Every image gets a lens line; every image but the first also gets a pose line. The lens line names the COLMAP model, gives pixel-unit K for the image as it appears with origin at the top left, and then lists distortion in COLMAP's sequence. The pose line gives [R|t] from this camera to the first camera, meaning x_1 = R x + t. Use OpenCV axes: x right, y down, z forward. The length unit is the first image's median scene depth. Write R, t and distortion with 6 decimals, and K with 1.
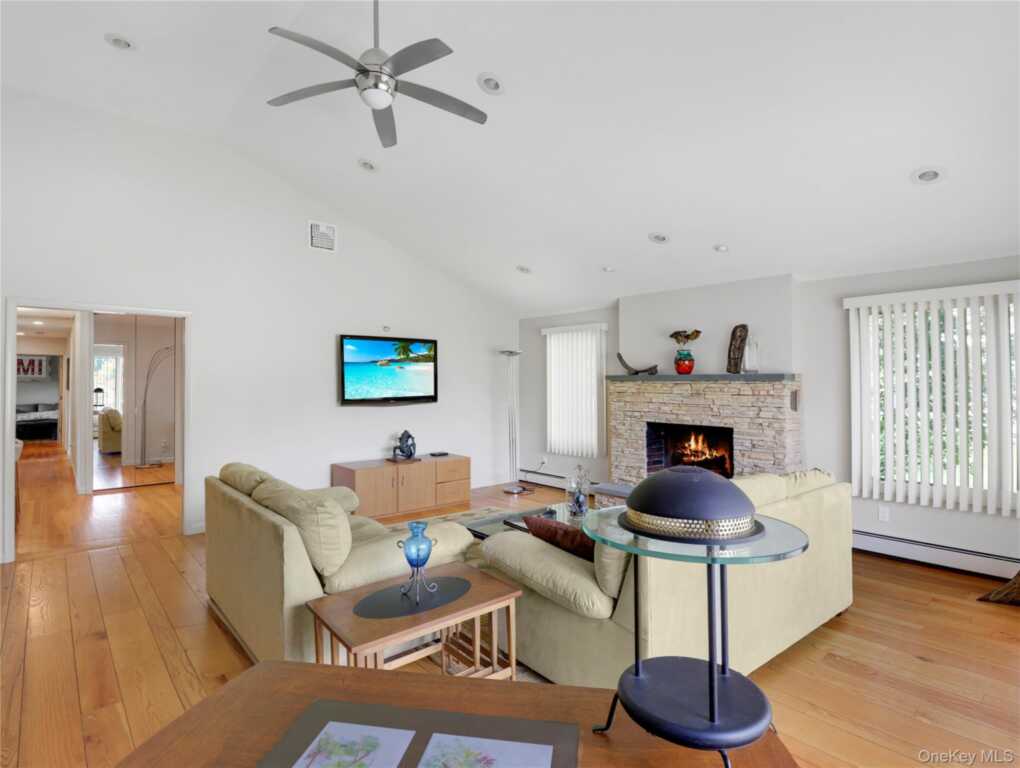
lens RADIAL K [[549.2, 0, 508.5], [0, 549.2, 365.9], [0, 0, 1]] dist [0.001828, 0.000172]
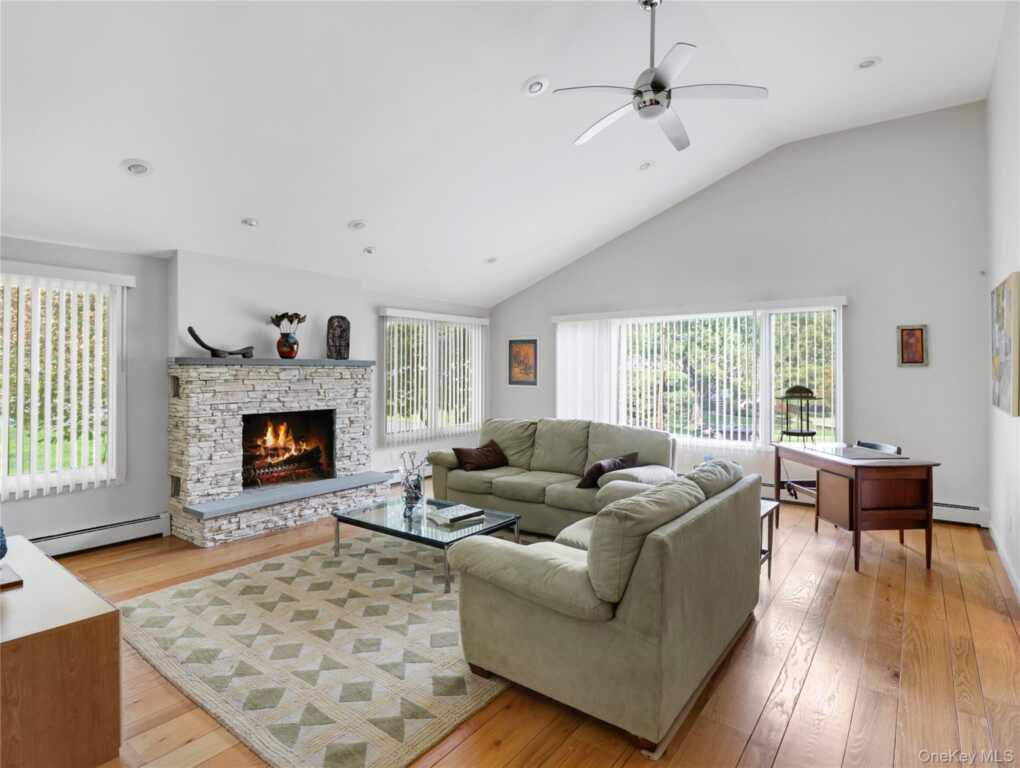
lens RADIAL K [[538.0, 0, 530.6], [0, 538.0, 363.8], [0, 0, 1]] dist [-0.000060, 0.000034]
pose [[-0.242957, 0.012604, 0.969955, -0.646125], [-0.027277, 0.999431, -0.019819, 0.029281], [-0.969653, -0.031273, -0.242475, 0.781133]]
